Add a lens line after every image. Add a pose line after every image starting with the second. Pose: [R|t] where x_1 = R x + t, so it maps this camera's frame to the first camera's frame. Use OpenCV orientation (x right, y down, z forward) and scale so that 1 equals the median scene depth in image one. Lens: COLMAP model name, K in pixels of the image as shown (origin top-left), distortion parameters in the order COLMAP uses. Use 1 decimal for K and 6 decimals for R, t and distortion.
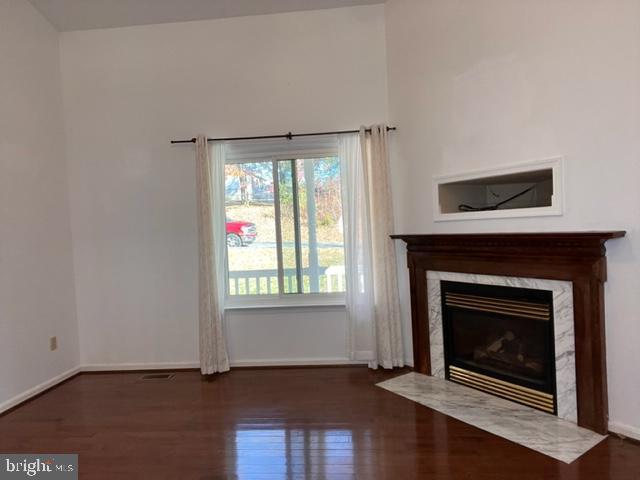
lens RADIAL K [[414.5, 0, 320.0], [0, 414.5, 240.0], [0, 0, 1]] dist [0.029160, -0.051334]
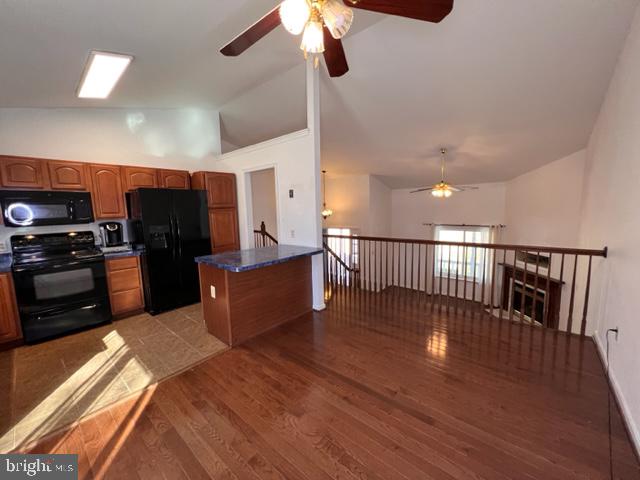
lens RADIAL K [[255.1, 0, 320.0], [0, 255.1, 240.0], [0, 0, 1]] dist [-0.011868, 0.000046]
pose [[0.803173, 0.102367, -0.586885, 0.193656], [-0.025165, 0.990077, 0.138254, -0.382125], [0.595214, -0.096273, 0.797779, -1.155401]]
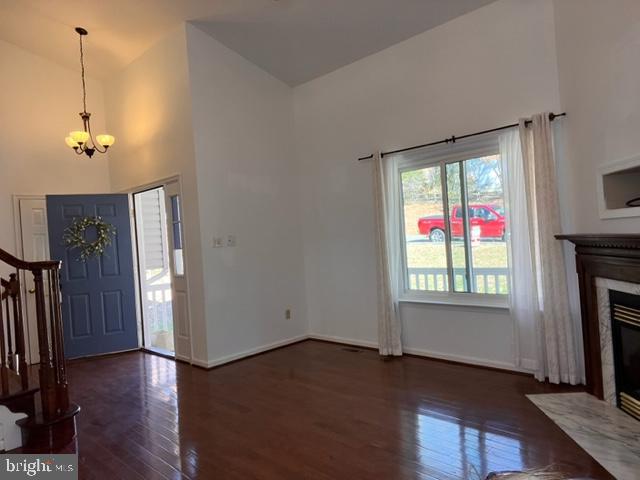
lens RADIAL K [[414.5, 0, 320.0], [0, 414.5, 240.0], [0, 0, 1]] dist [0.029160, -0.051334]
pose [[0.779015, -0.000357, -0.627005, 0.332835], [0.009445, 0.999893, 0.011166, -0.015972], [0.626934, -0.014621, 0.778935, -0.017896]]
